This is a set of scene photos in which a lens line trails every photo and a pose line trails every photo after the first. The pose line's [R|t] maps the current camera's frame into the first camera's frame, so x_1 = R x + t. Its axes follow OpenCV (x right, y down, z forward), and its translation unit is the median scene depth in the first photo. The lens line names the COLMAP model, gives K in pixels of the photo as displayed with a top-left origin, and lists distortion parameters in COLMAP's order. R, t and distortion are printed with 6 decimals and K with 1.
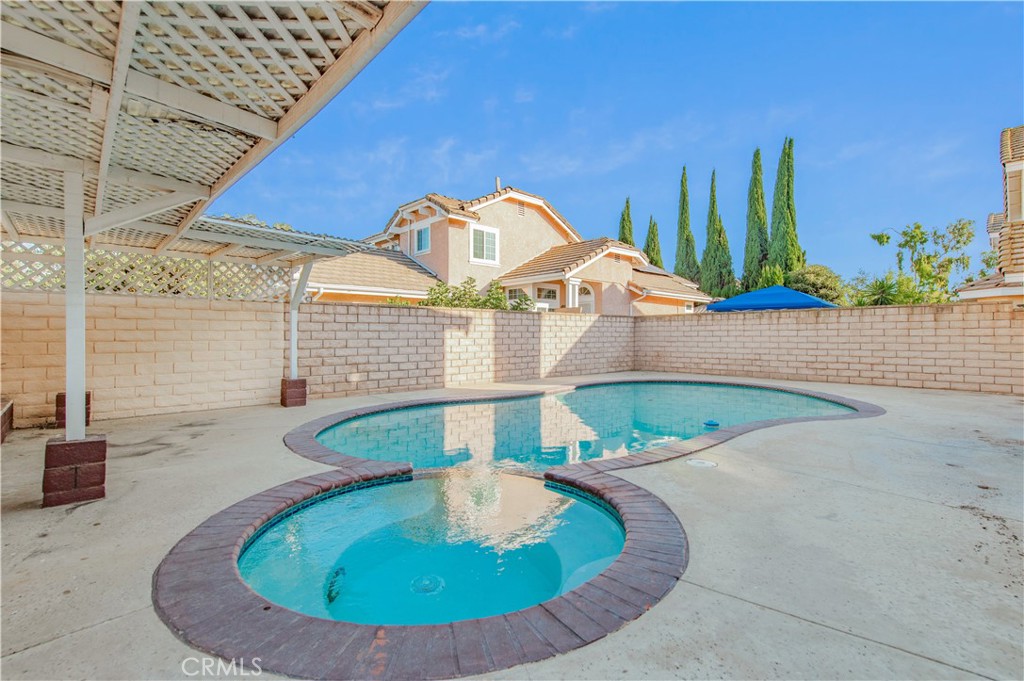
lens RADIAL K [[457.9, 0, 513.1], [0, 457.9, 338.8], [0, 0, 1]] dist [0.003955, 0.000116]
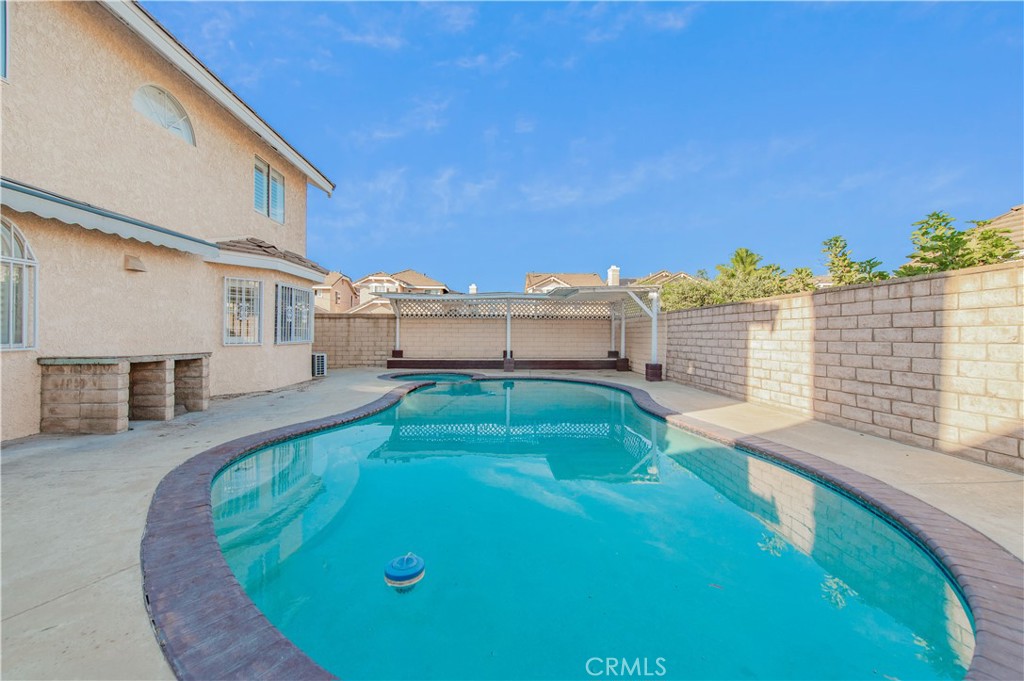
lens RADIAL K [[406.5, 0, 510.2], [0, 406.5, 329.6], [0, 0, 1]] dist [0.016556, -0.003923]
pose [[-0.649721, -0.009943, -0.760108, 0.564926], [-0.005988, 0.999950, -0.007962, -0.008142], [0.760149, -0.000622, -0.649748, 0.998518]]
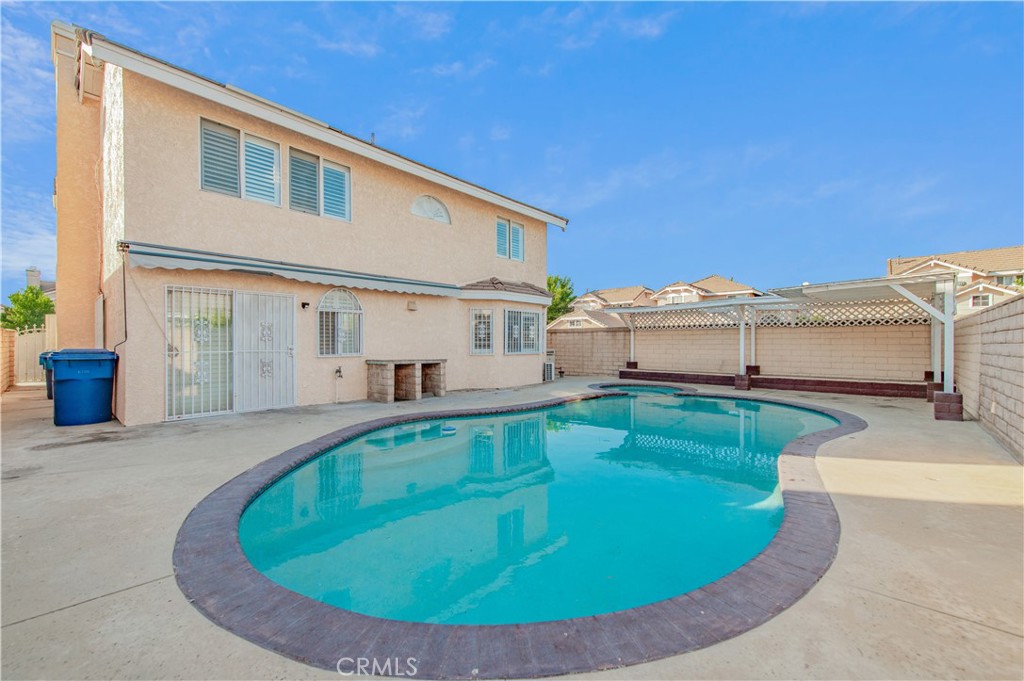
lens RADIAL K [[406.5, 0, 514.8], [0, 406.5, 344.6], [0, 0, 1]] dist [0.016556, -0.003923]
pose [[-0.995809, 0.002082, -0.091430, 0.346935], [0.001632, 0.999986, 0.004996, -0.014027], [0.091439, 0.004826, -0.995799, 1.181521]]
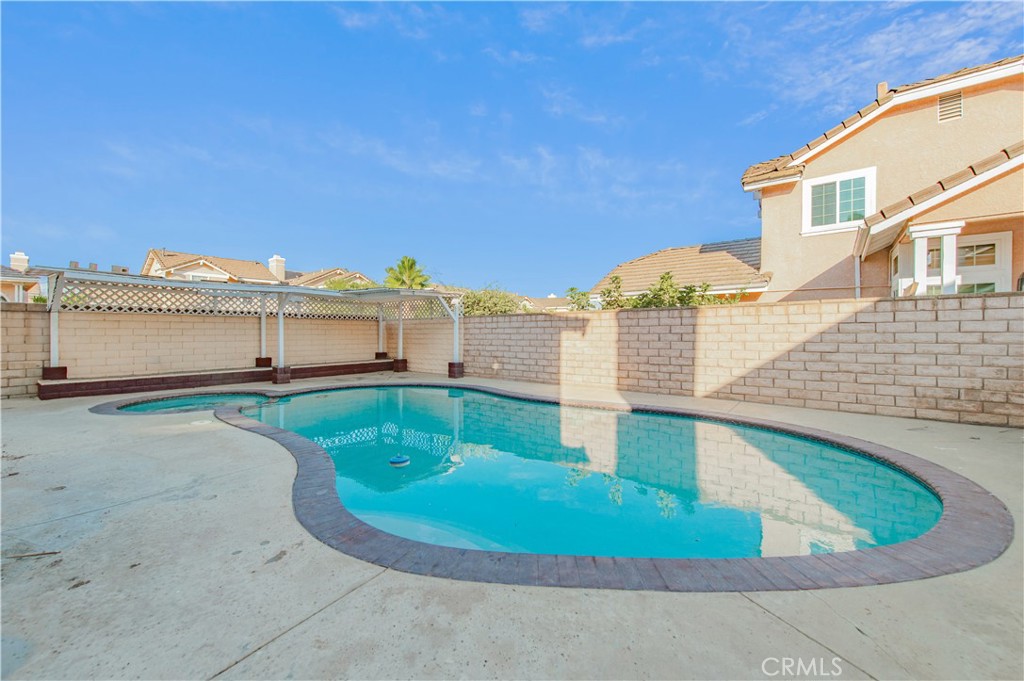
lens RADIAL K [[406.5, 0, 510.3], [0, 406.5, 336.1], [0, 0, 1]] dist [0.016556, -0.003923]
pose [[0.153376, 0.010744, -0.988109, 0.688223], [-0.003243, 0.999941, 0.010369, -0.017339], [0.988163, 0.001614, 0.153402, 0.638156]]
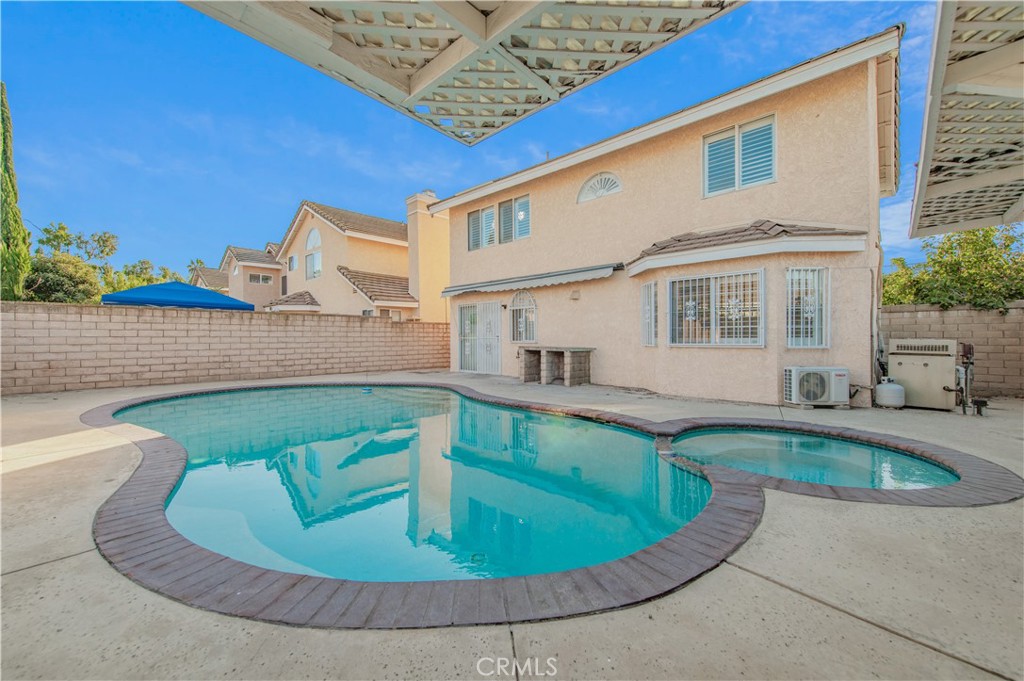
lens RADIAL K [[406.5, 0, 507.7], [0, 406.5, 344.3], [0, 0, 1]] dist [0.016556, -0.003923]
pose [[-0.060226, -0.015831, 0.998059, -0.373262], [0.005913, 0.999851, 0.016216, -0.000611], [-0.998167, 0.006878, -0.060123, 0.514095]]
